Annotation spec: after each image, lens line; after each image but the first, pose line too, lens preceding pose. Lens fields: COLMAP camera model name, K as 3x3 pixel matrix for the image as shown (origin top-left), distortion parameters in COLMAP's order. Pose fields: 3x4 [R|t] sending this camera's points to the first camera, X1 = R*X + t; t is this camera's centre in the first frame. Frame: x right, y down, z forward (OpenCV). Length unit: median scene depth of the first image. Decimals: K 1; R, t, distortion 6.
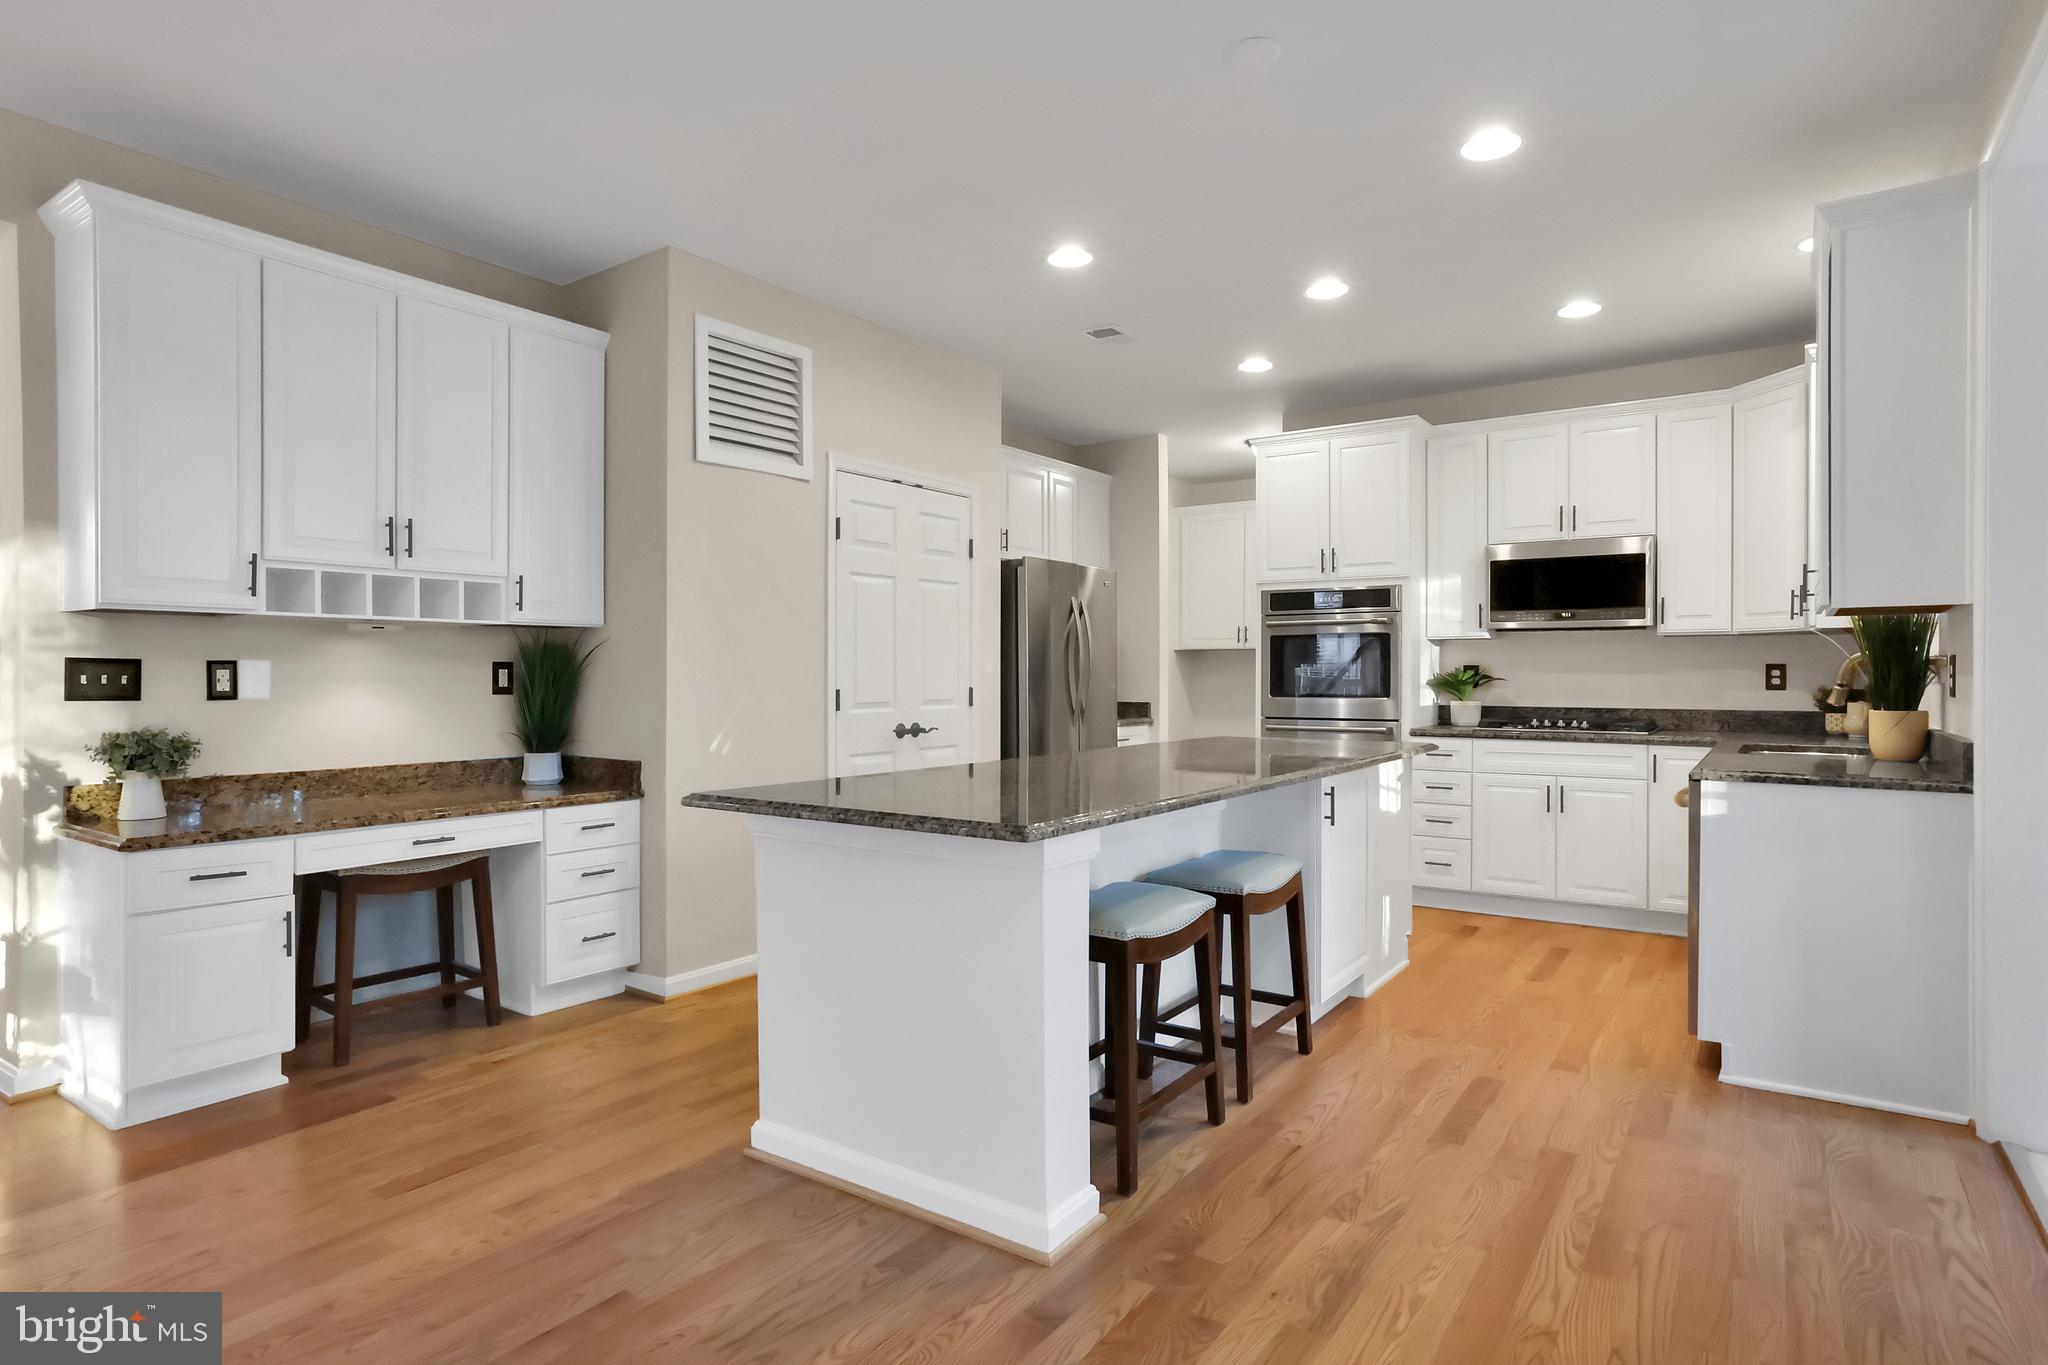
lens RADIAL K [[1075.5, 0, 1024.0], [0, 1075.5, 682.5], [0, 0, 1]] dist [-0.045506, 0.039843]
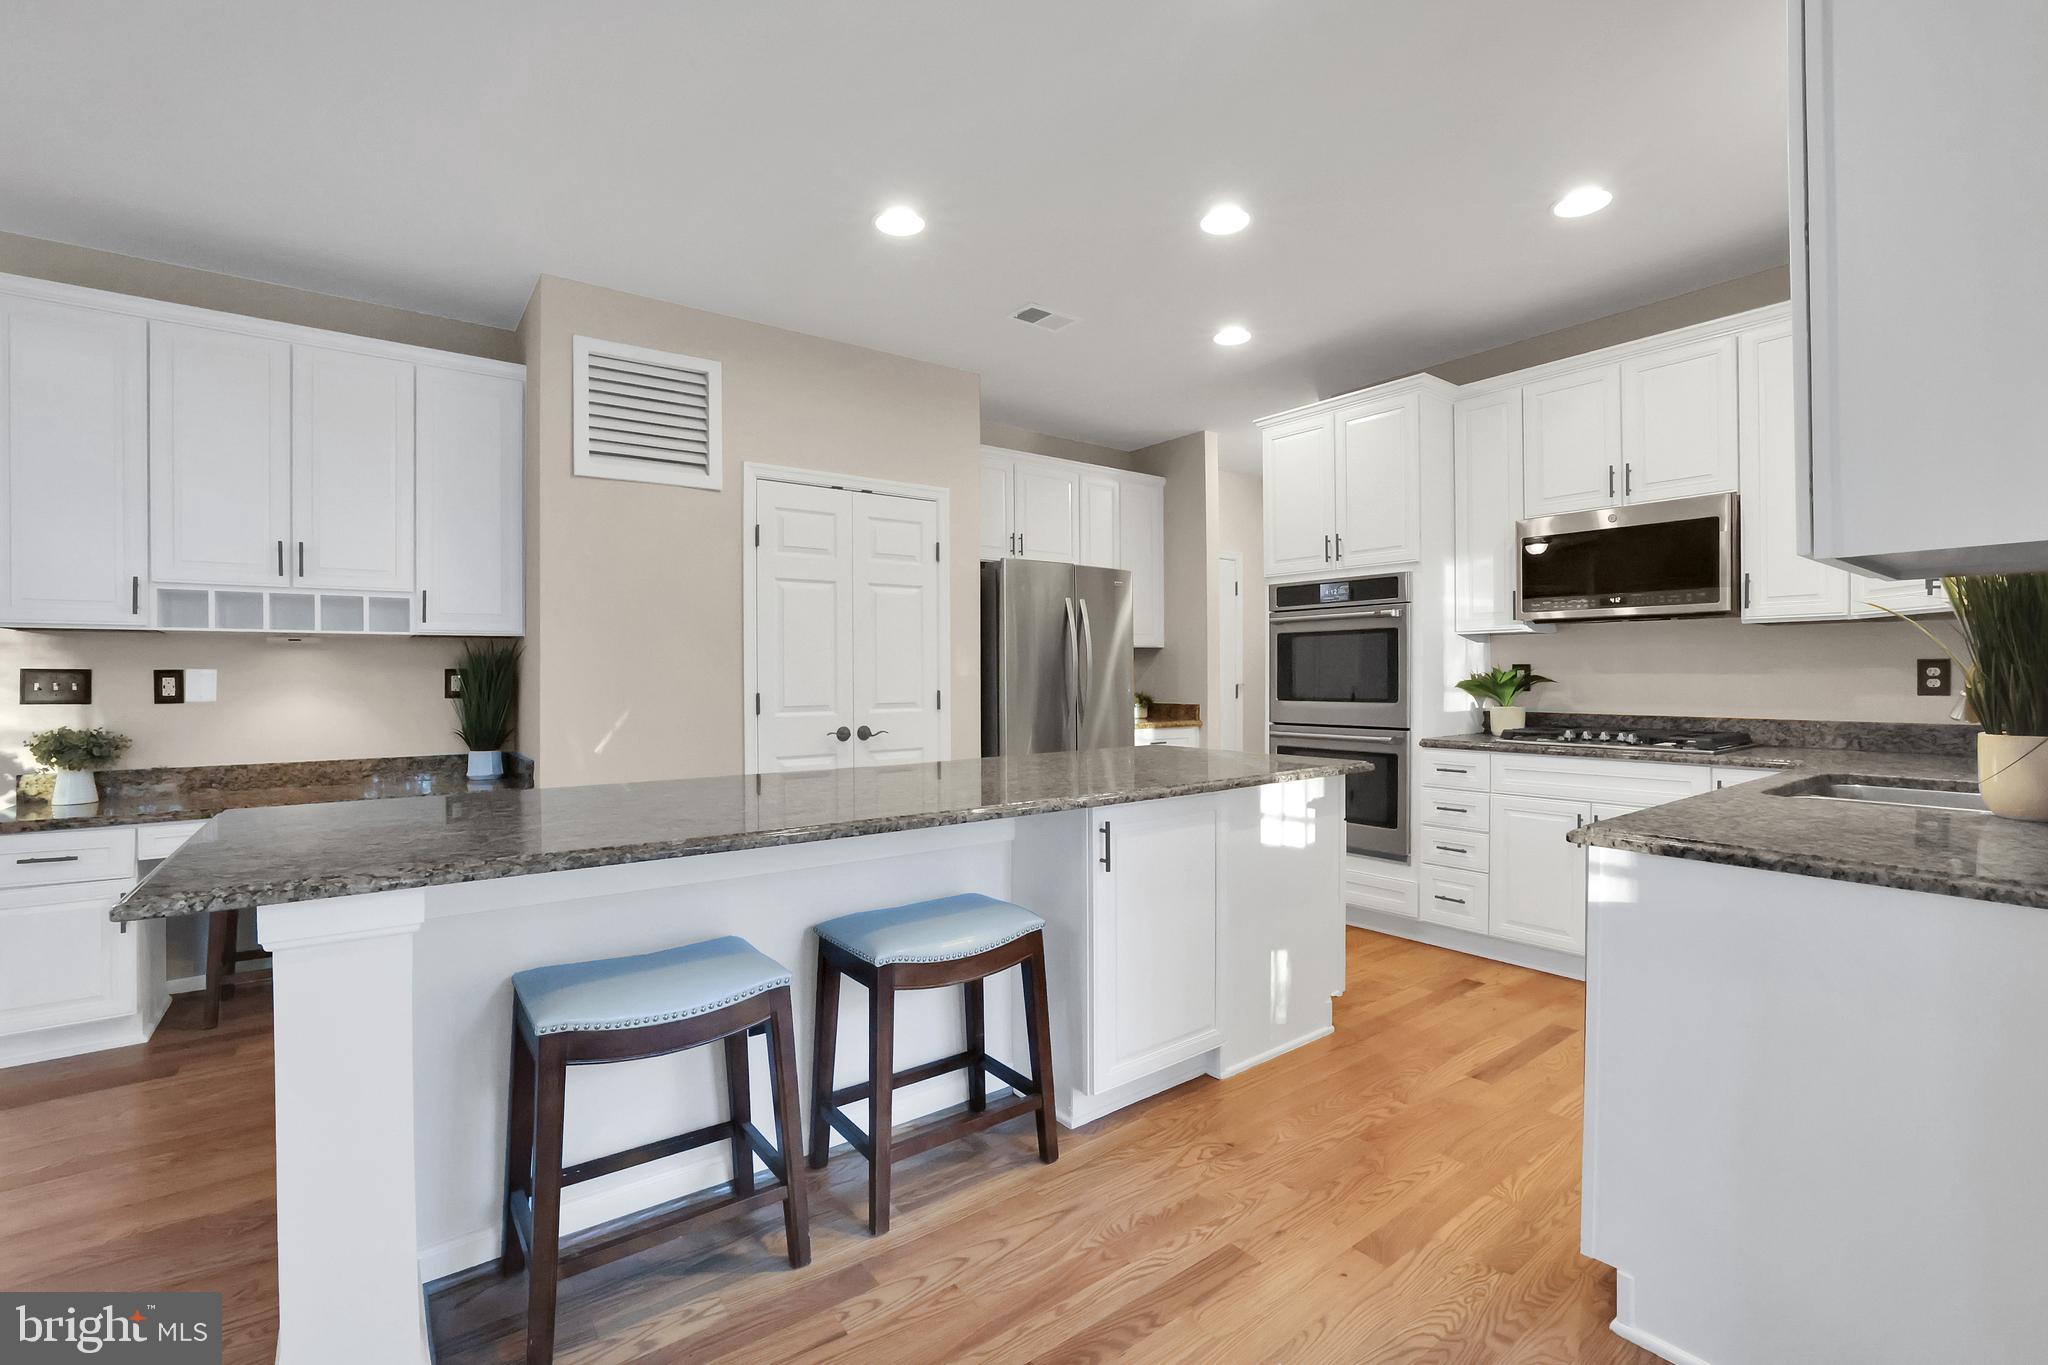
lens RADIAL K [[882.3, 0, 1024.0], [0, 882.3, 682.5], [0, 0, 1]] dist [-0.049825, 0.018623]
pose [[0.953090, -0.002287, -0.302677, 0.361378], [0.002385, 0.999997, -0.000046, -0.003561], [0.302677, -0.000678, 0.953093, 0.315229]]
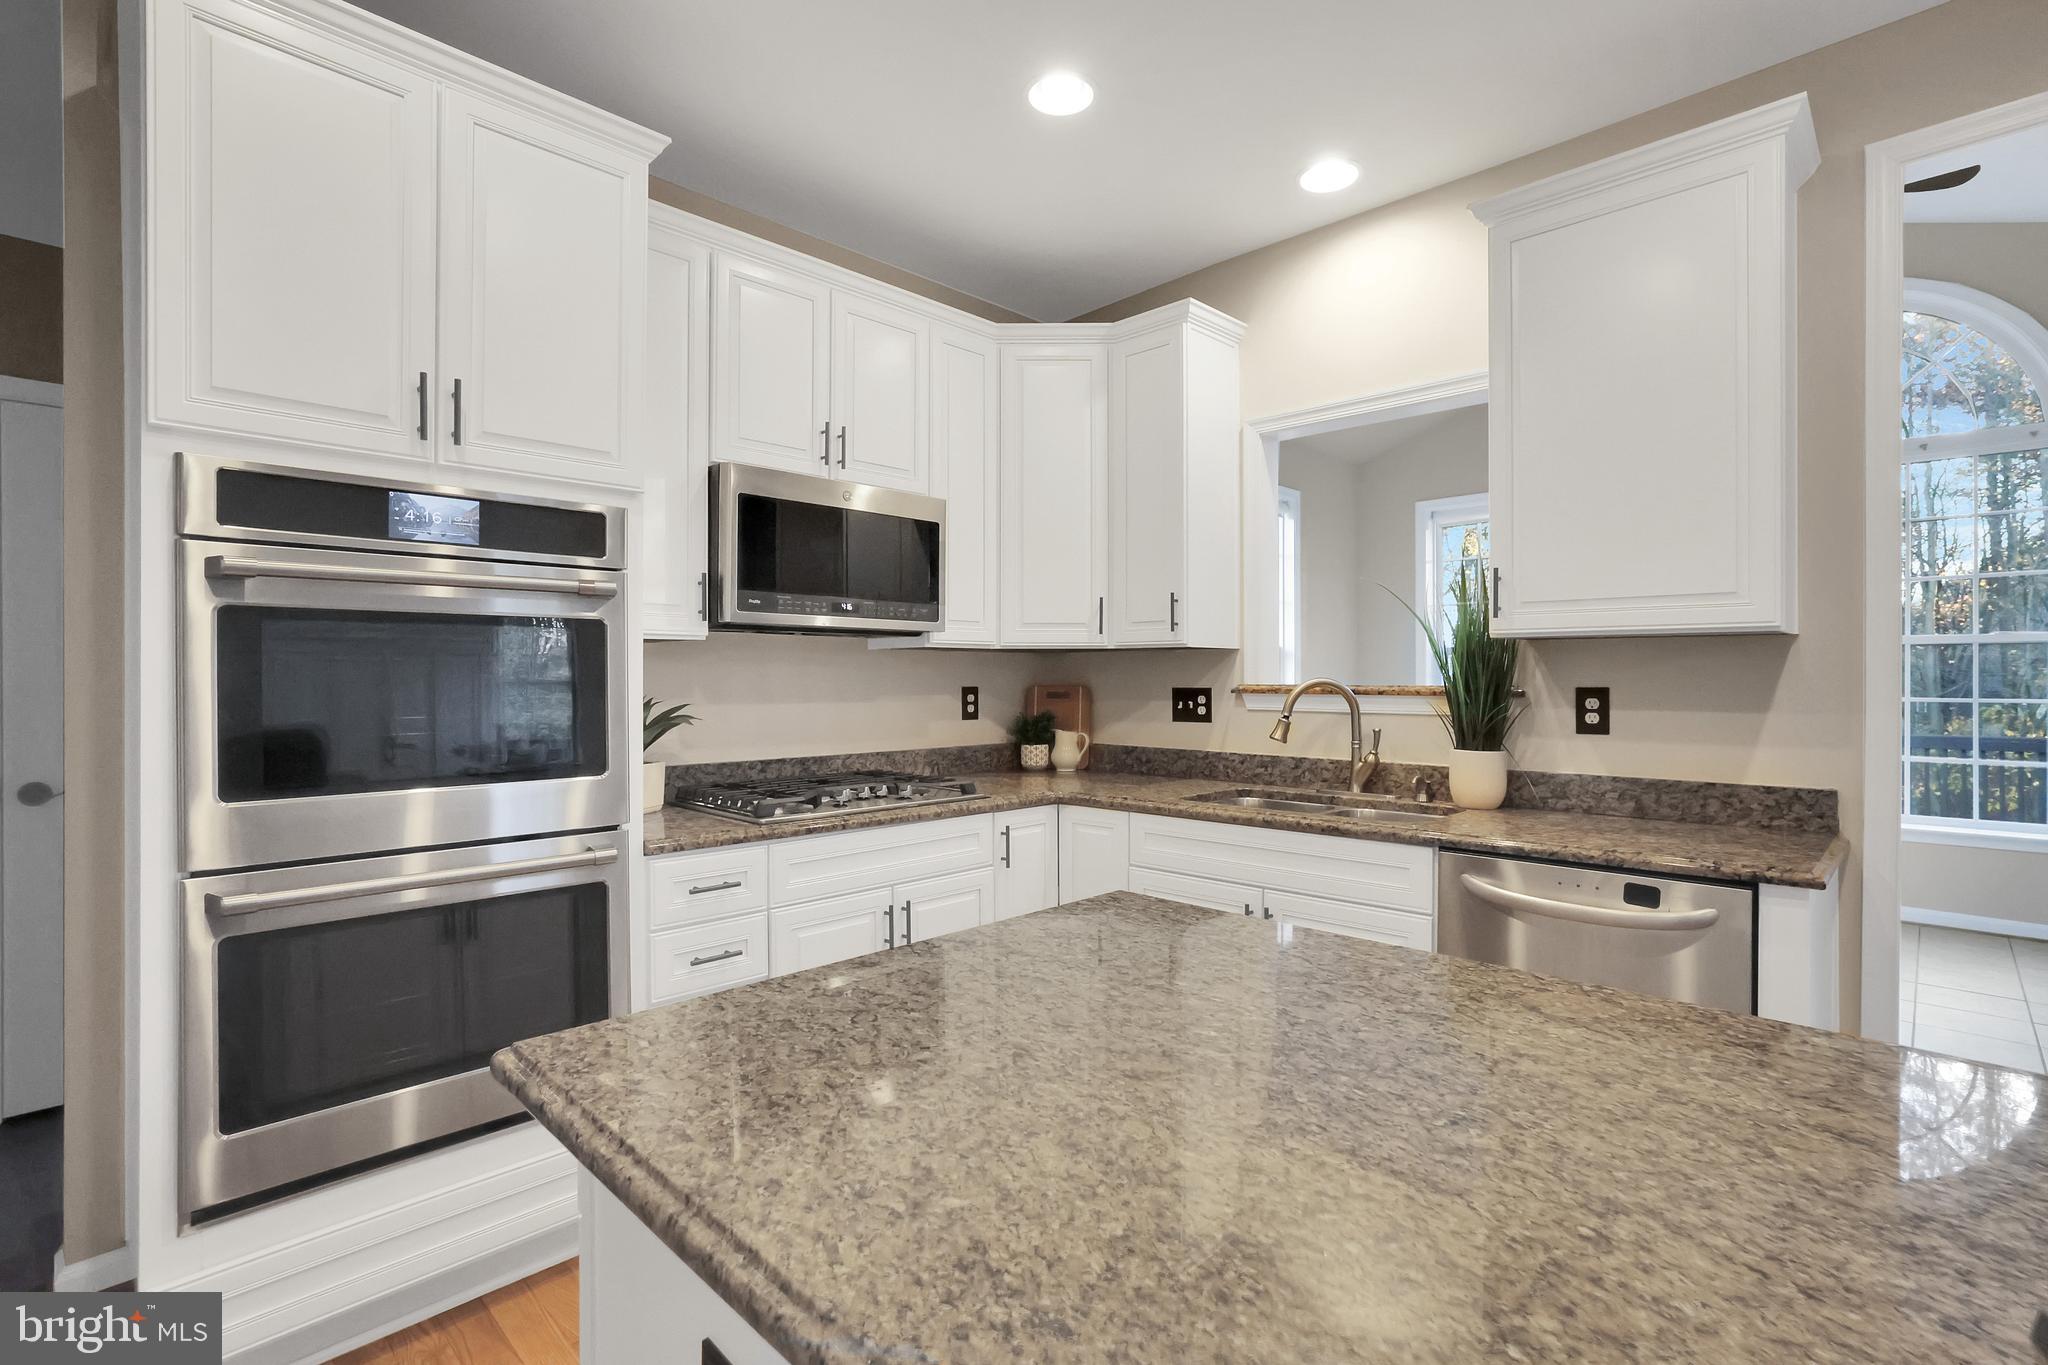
lens RADIAL K [[951.5, 0, 1024.0], [0, 951.5, 682.5], [0, 0, 1]] dist [-0.057548, 0.025323]
pose [[0.157559, -0.005722, 0.987493, 0.004033], [0.009821, 0.999943, 0.004228, -0.028978], [-0.987461, 0.009032, 0.157606, 1.051064]]
